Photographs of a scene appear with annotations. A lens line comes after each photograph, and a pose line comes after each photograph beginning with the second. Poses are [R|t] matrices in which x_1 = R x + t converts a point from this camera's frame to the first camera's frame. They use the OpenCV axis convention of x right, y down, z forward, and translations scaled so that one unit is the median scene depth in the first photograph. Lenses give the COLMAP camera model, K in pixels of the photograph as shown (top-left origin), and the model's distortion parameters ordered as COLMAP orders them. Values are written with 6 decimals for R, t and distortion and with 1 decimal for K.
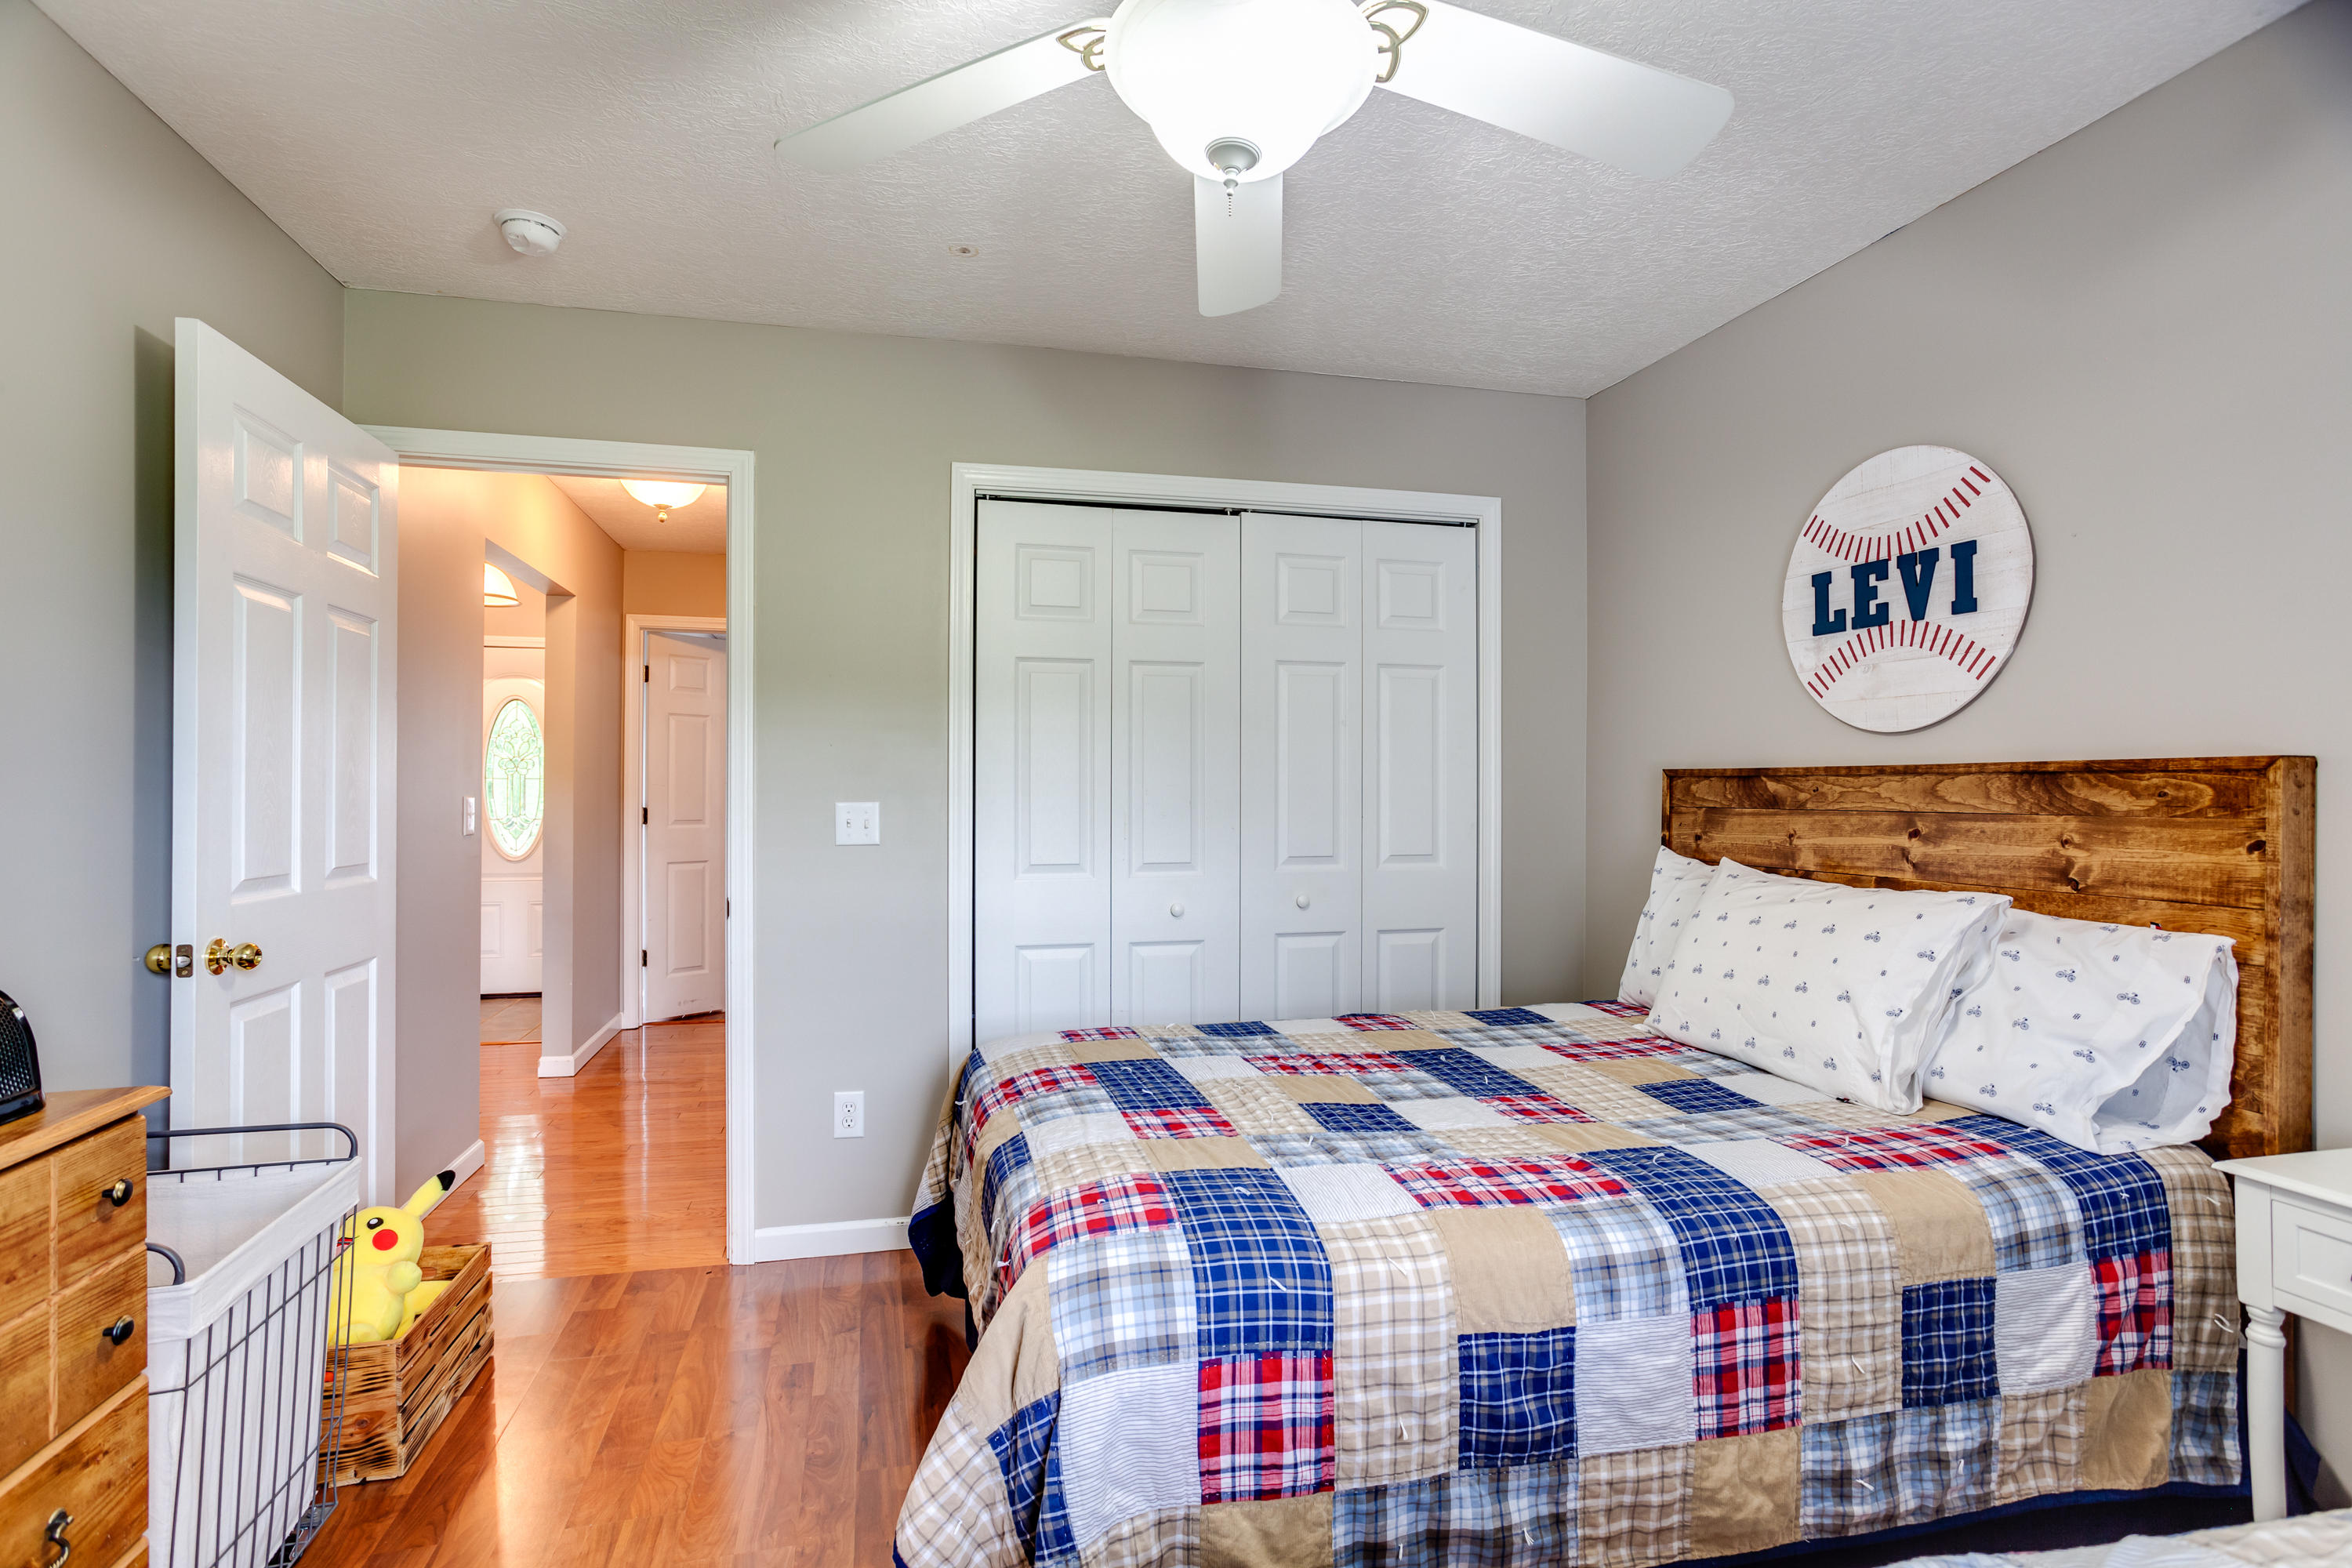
lens RADIAL K [[1149.0, 0, 1164.5], [0, 1149.0, 787.8], [0, 0, 1]] dist [-0.026750, 0.018000]
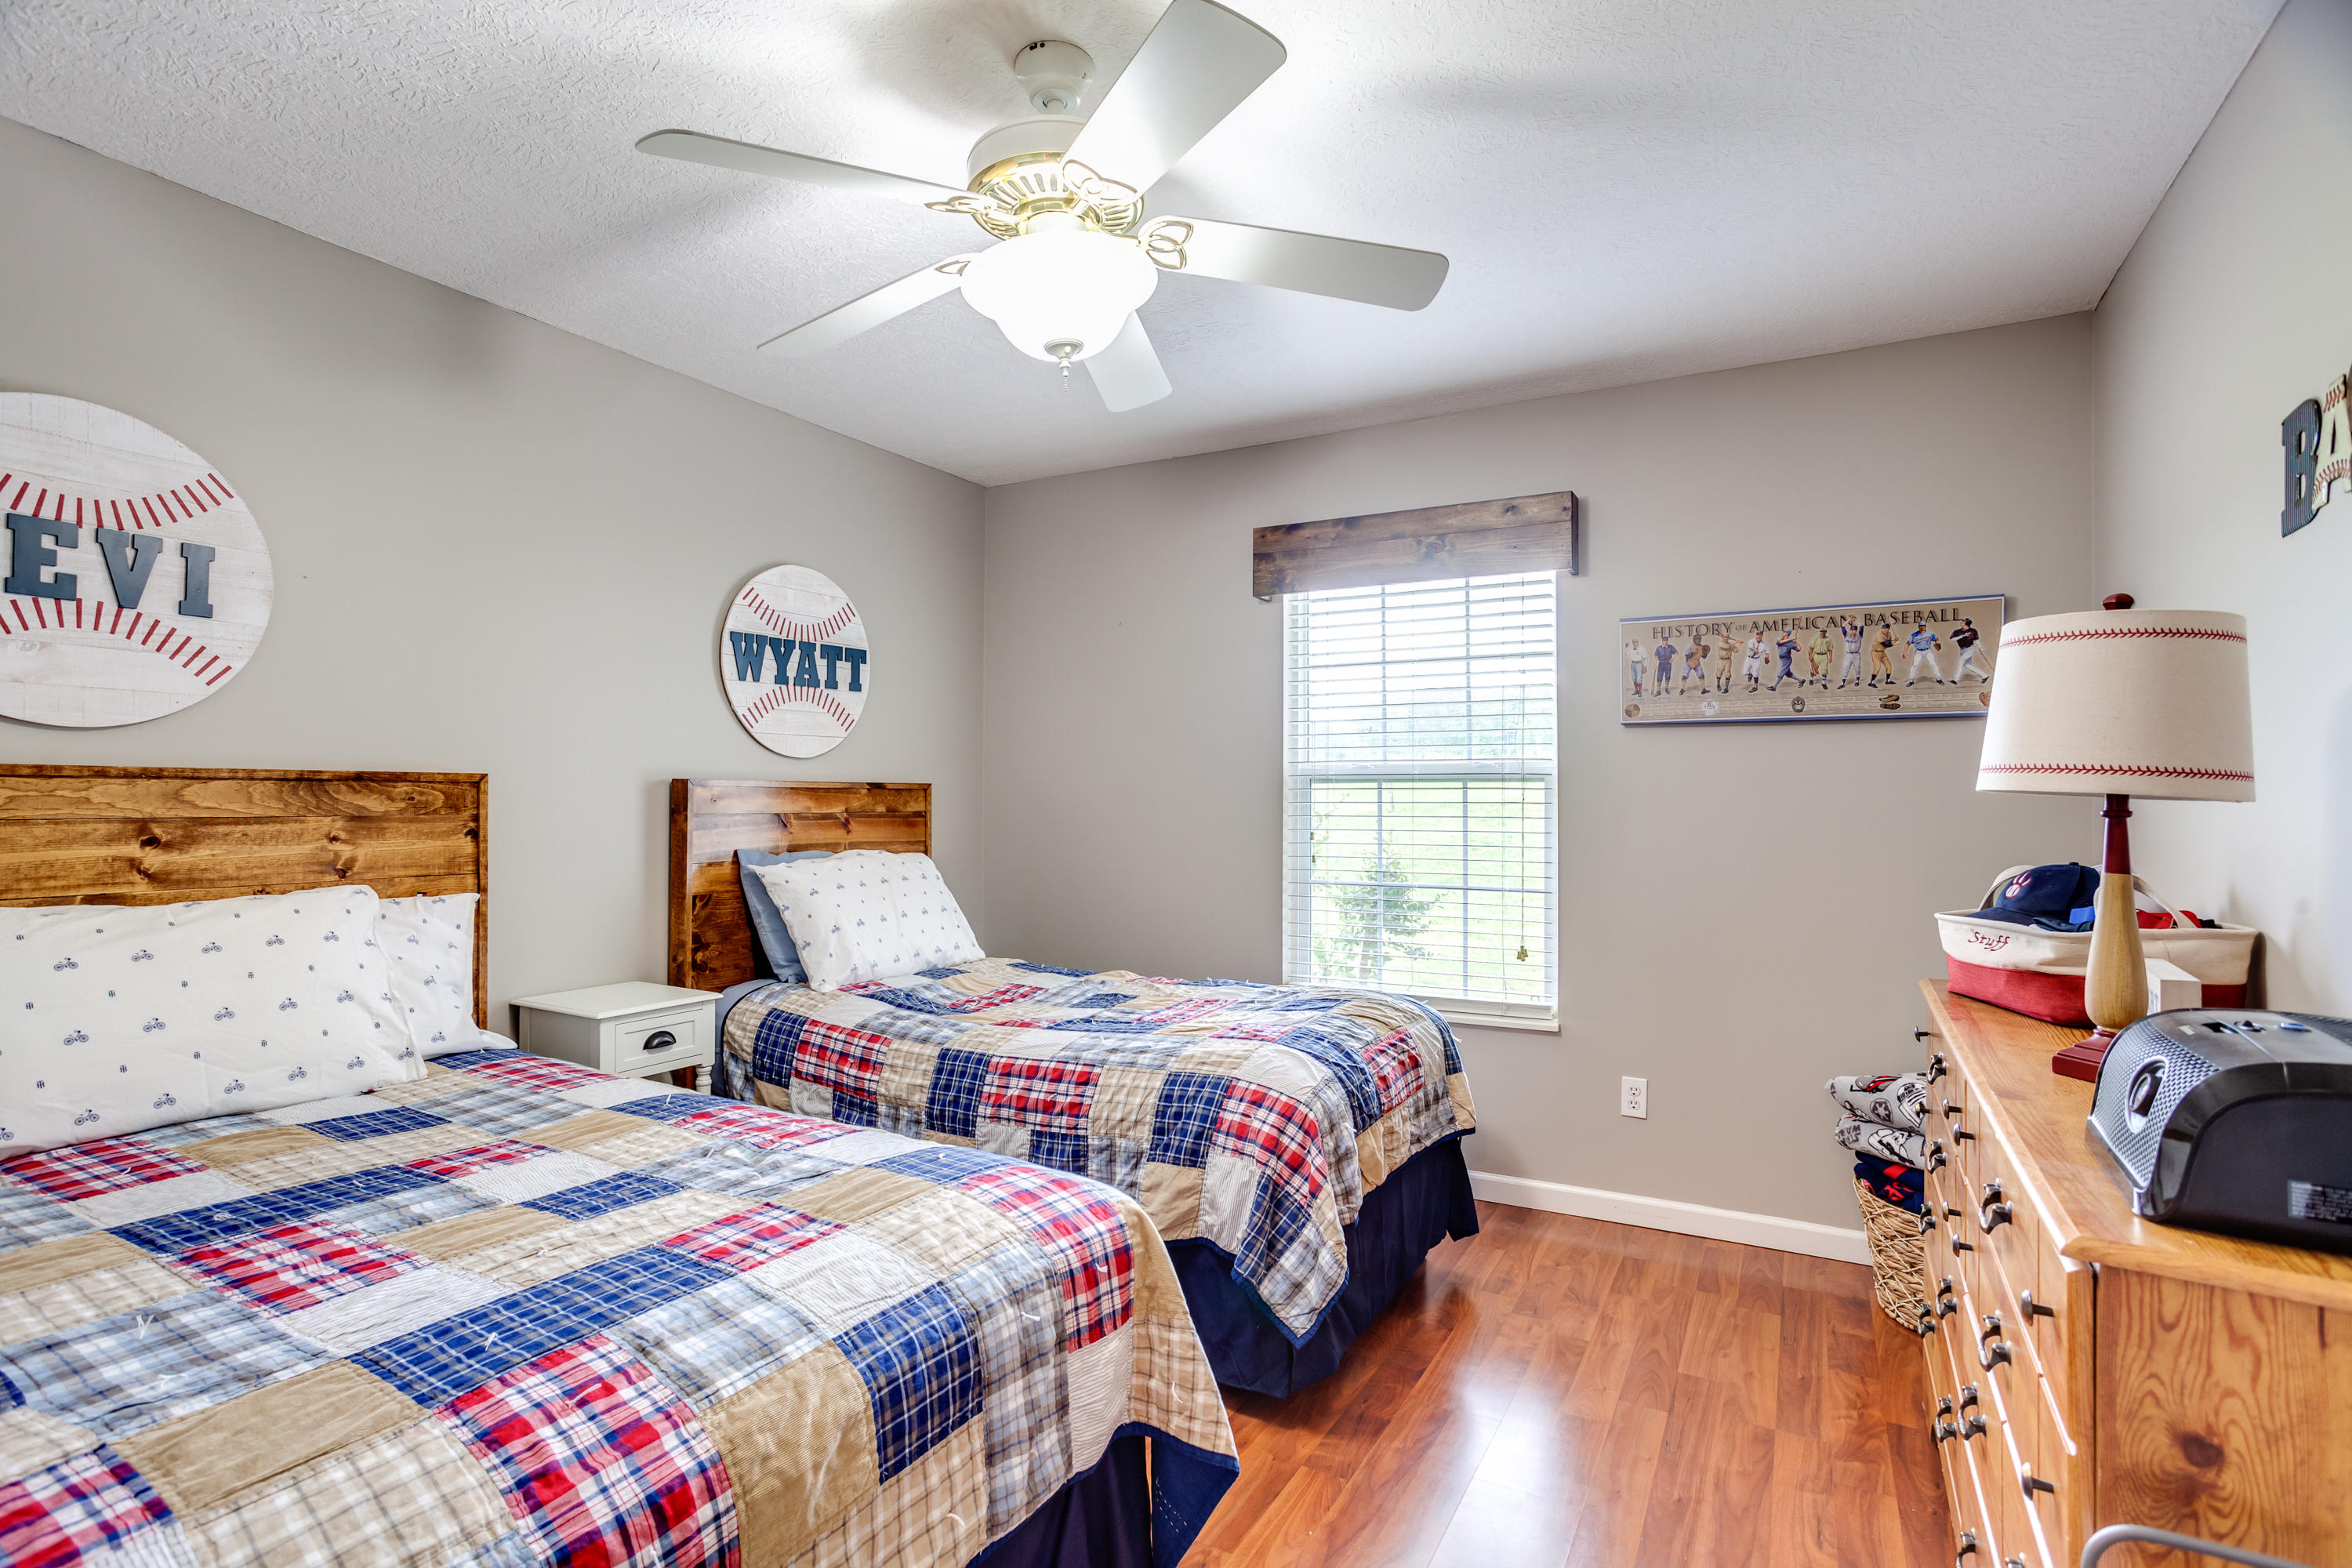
lens RADIAL K [[1149.0, 0, 1170.3], [0, 1149.0, 779.2], [0, 0, 1]] dist [-0.026750, 0.018000]
pose [[-0.726482, 0.004778, 0.687169, -0.623094], [-0.008849, 0.999828, -0.016307, -0.003037], [-0.687129, -0.017928, -0.726314, 1.186843]]
